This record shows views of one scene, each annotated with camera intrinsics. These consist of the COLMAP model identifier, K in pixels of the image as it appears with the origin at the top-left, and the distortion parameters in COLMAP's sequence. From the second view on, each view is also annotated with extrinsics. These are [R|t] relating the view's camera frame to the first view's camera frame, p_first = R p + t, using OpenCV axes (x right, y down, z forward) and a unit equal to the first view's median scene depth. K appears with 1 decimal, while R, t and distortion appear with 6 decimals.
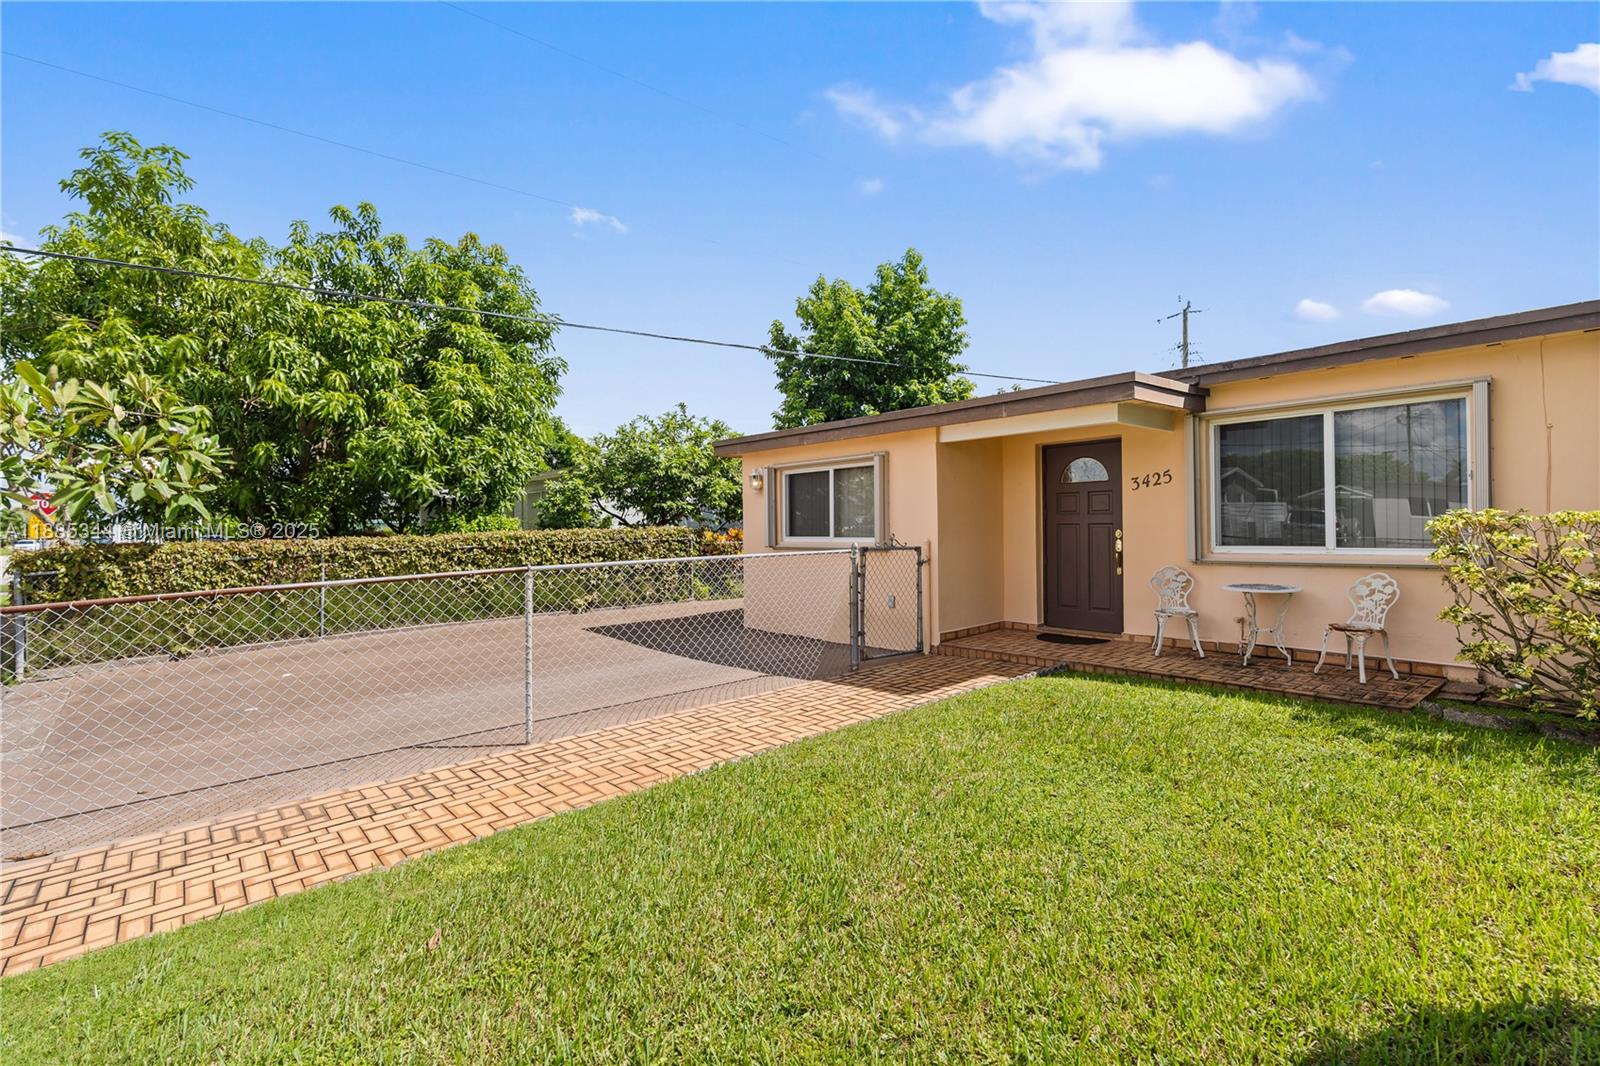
lens RADIAL K [[734.0, 0, 801.6], [0, 734.0, 528.7], [0, 0, 1]] dist [-0.004466, 0.000734]
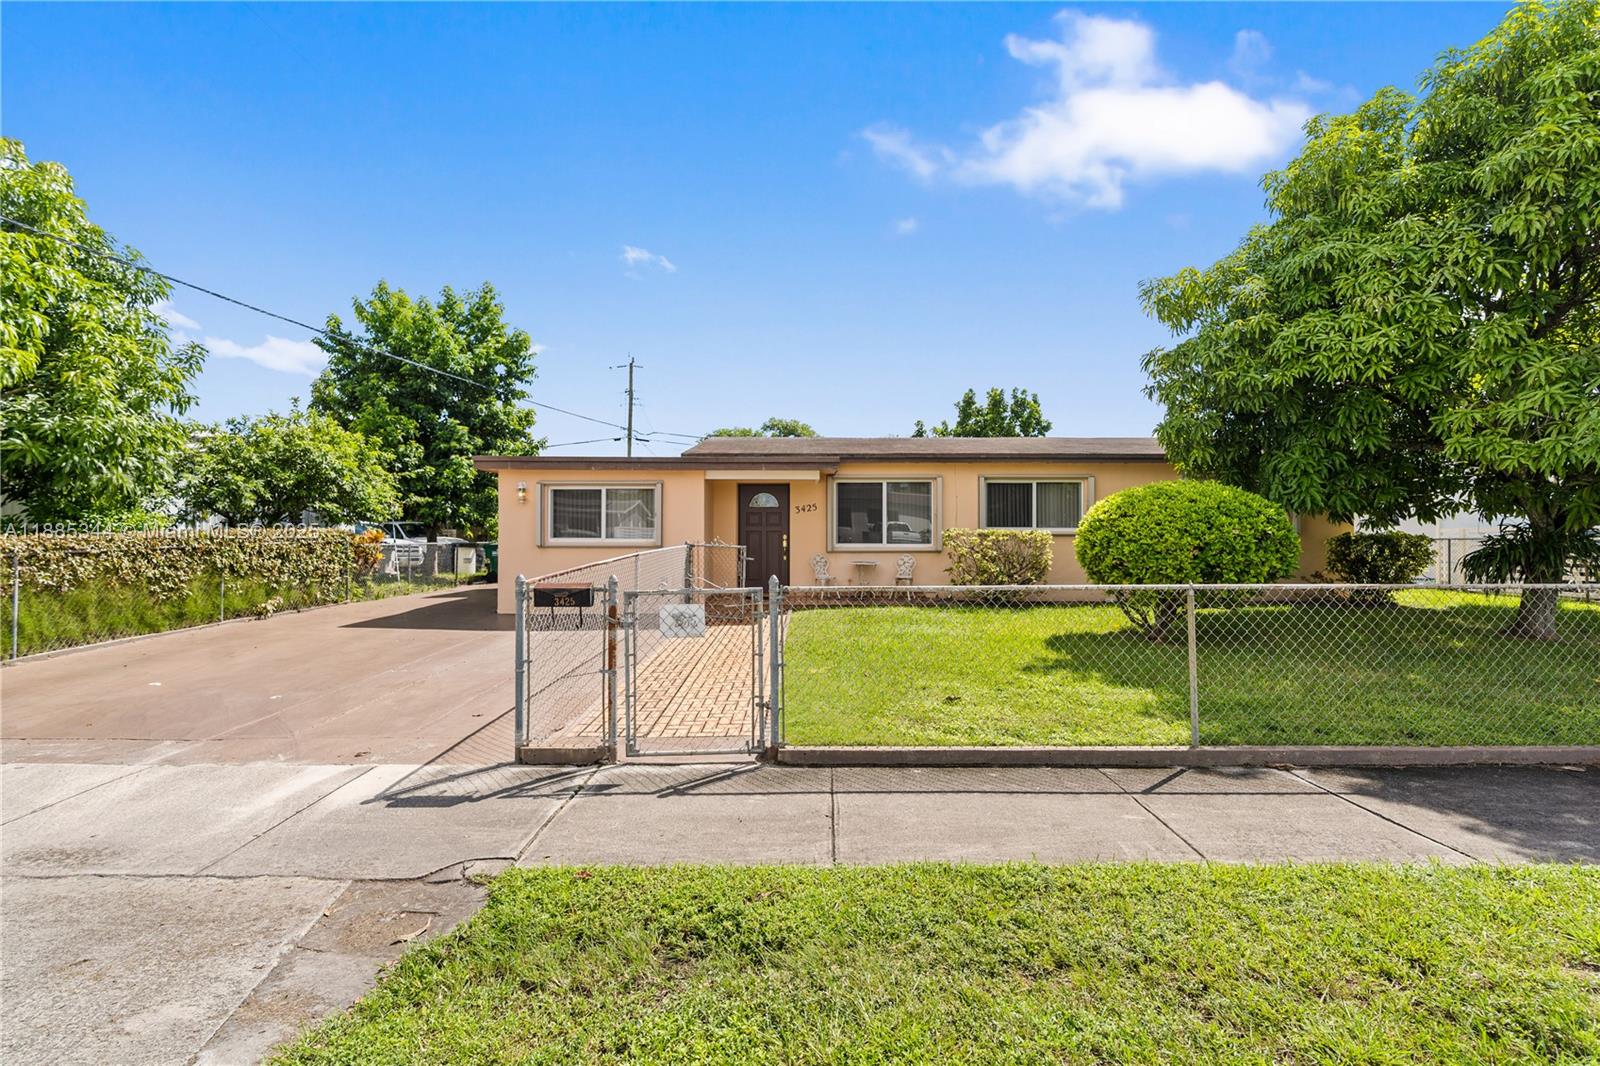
lens RADIAL K [[734.0, 0, 801.6], [0, 734.0, 528.7], [0, 0, 1]] dist [-0.004466, 0.000734]
pose [[0.667047, 0.018064, 0.744797, -0.678676], [-0.007737, 0.999820, -0.017320, 0.013404], [-0.744976, 0.005790, 0.667066, -0.170746]]
